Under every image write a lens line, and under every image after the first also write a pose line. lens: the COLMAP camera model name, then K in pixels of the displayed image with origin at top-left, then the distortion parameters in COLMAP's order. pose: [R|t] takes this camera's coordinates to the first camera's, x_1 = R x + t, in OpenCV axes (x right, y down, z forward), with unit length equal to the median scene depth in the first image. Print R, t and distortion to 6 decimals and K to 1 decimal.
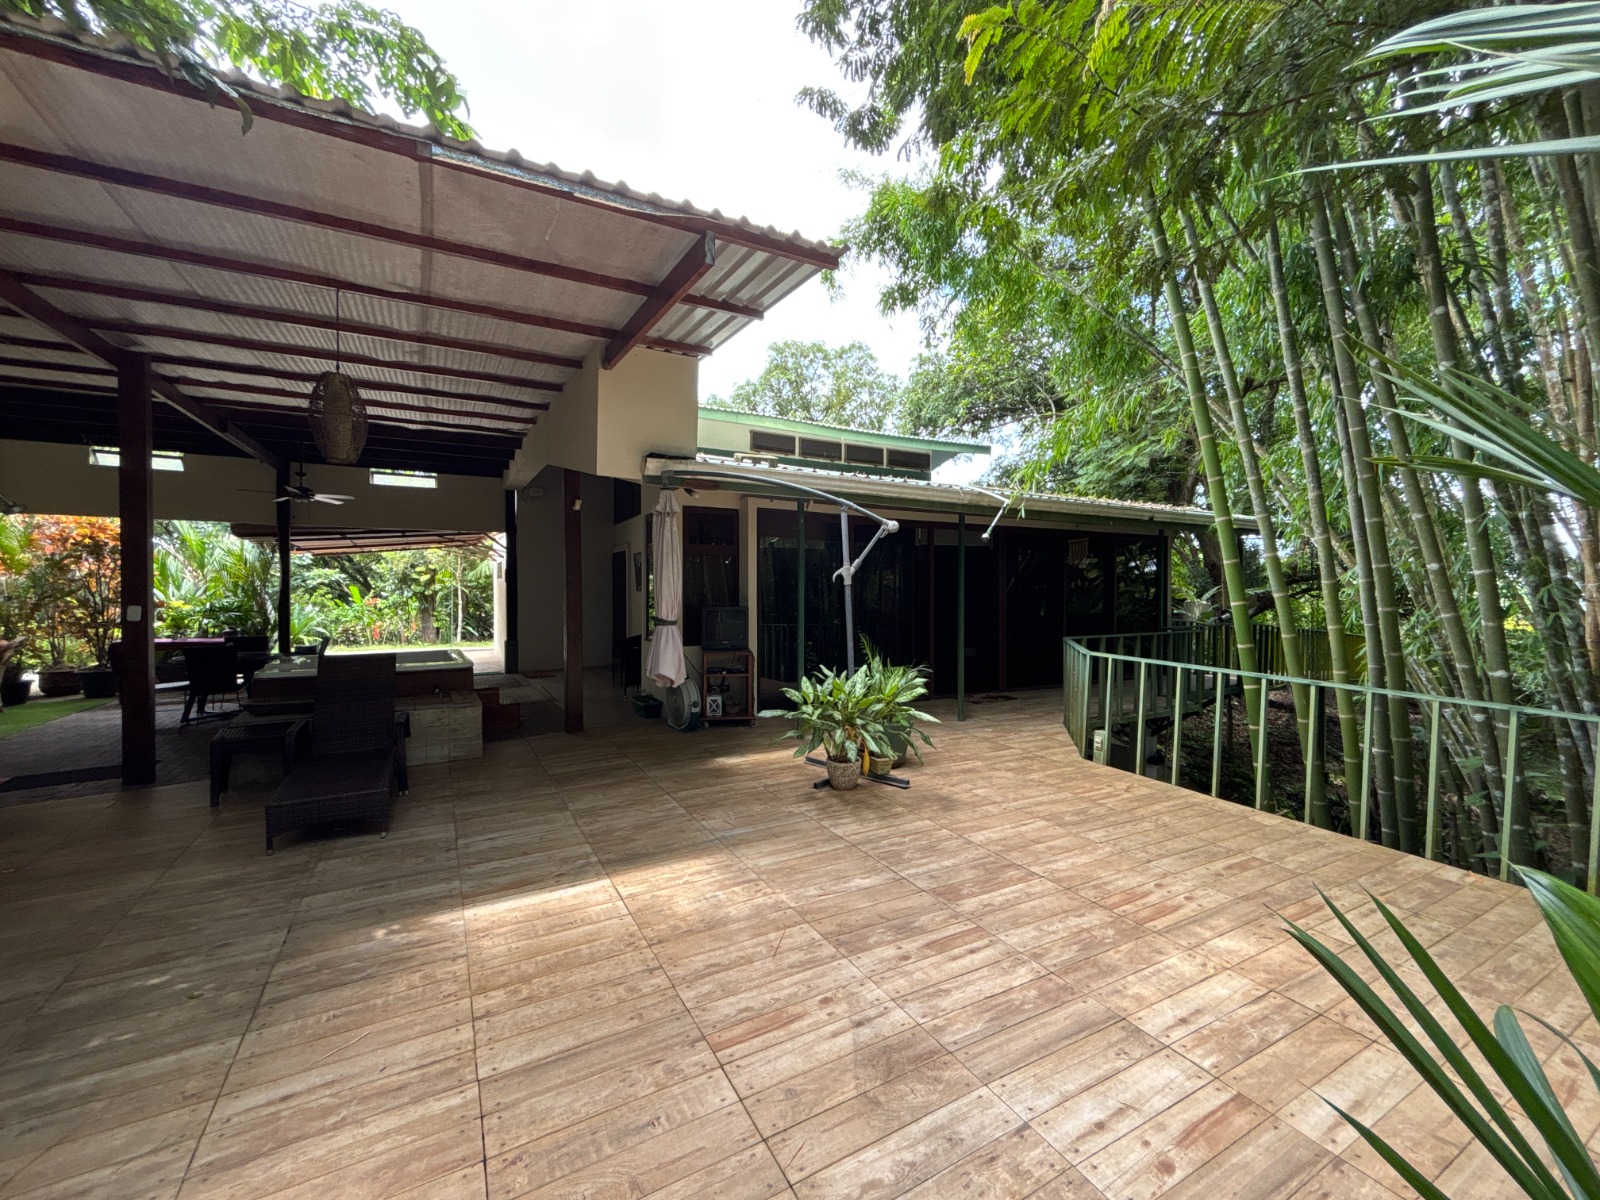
lens RADIAL K [[643.6, 0, 794.0], [0, 643.6, 609.7], [0, 0, 1]] dist [-0.002655, -0.000093]
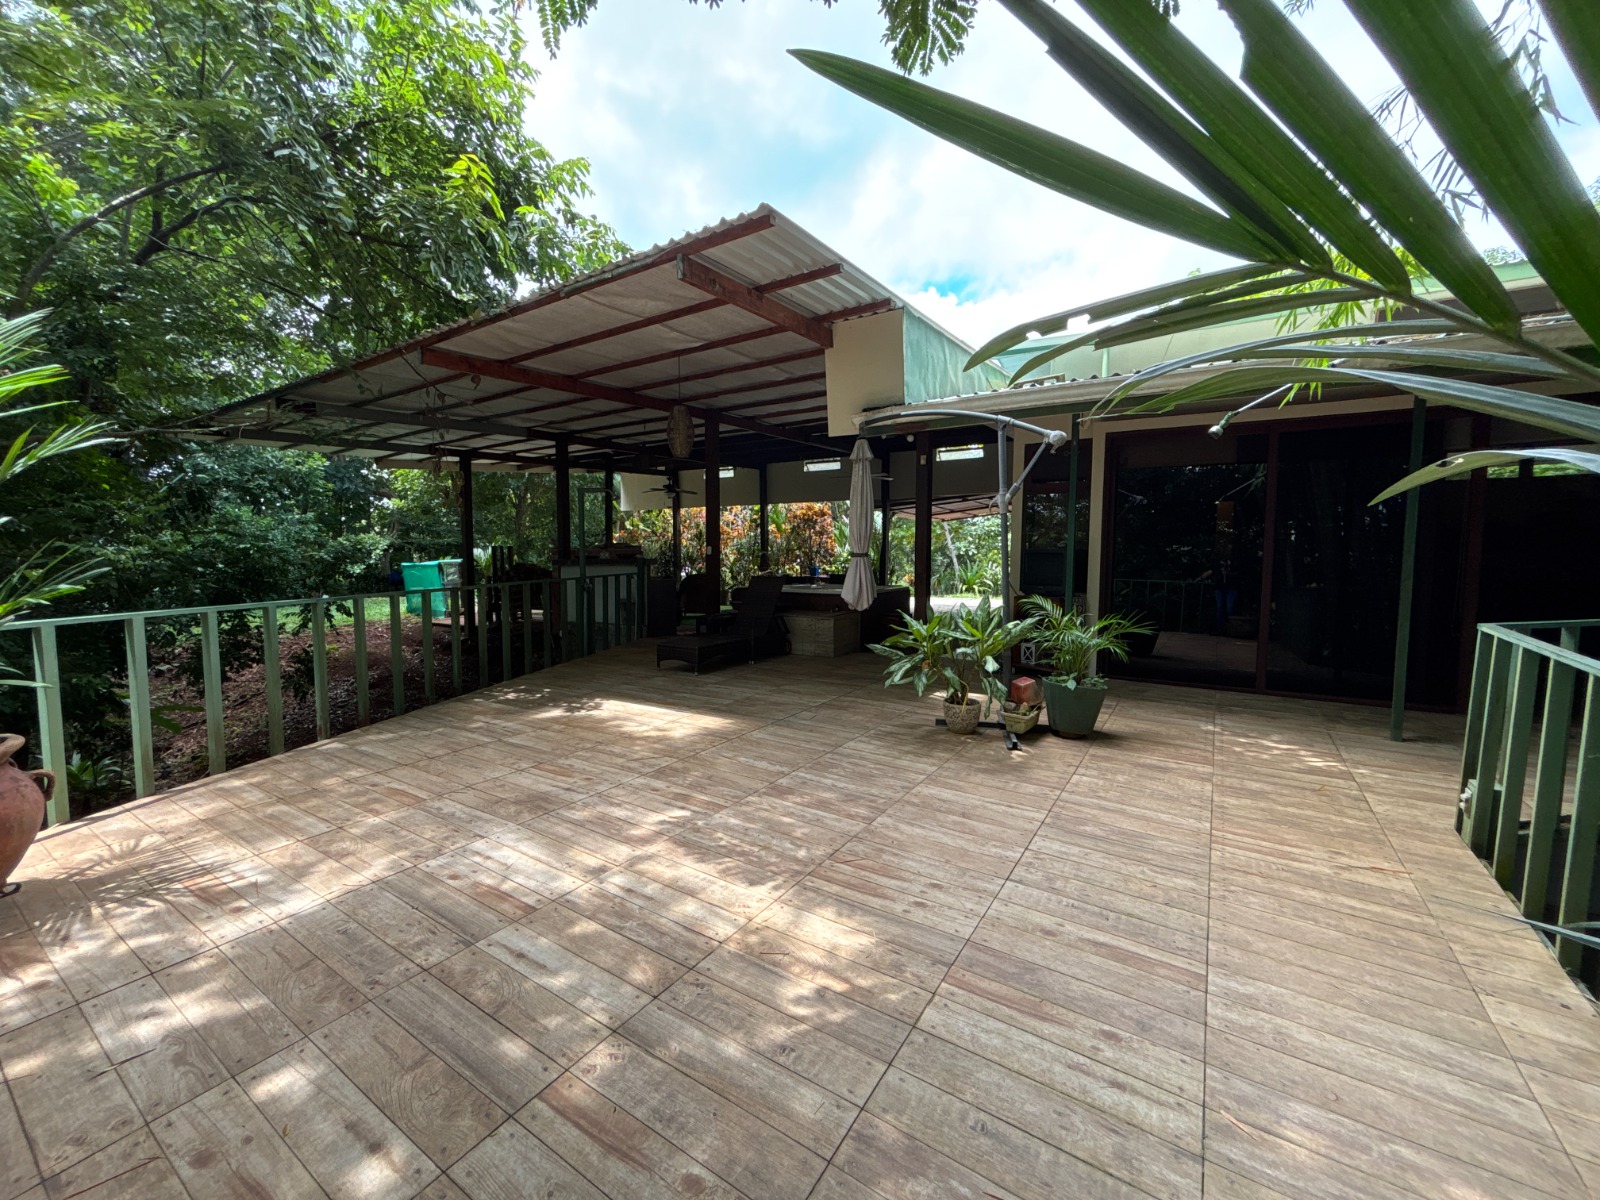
lens RADIAL K [[643.6, 0, 798.9], [0, 643.6, 593.2], [0, 0, 1]] dist [-0.002655, -0.000093]
pose [[0.474859, 0.051663, -0.878544, 0.930043], [-0.036988, 0.998565, 0.038729, 0.062550], [0.879284, 0.014105, 0.476089, 0.425279]]
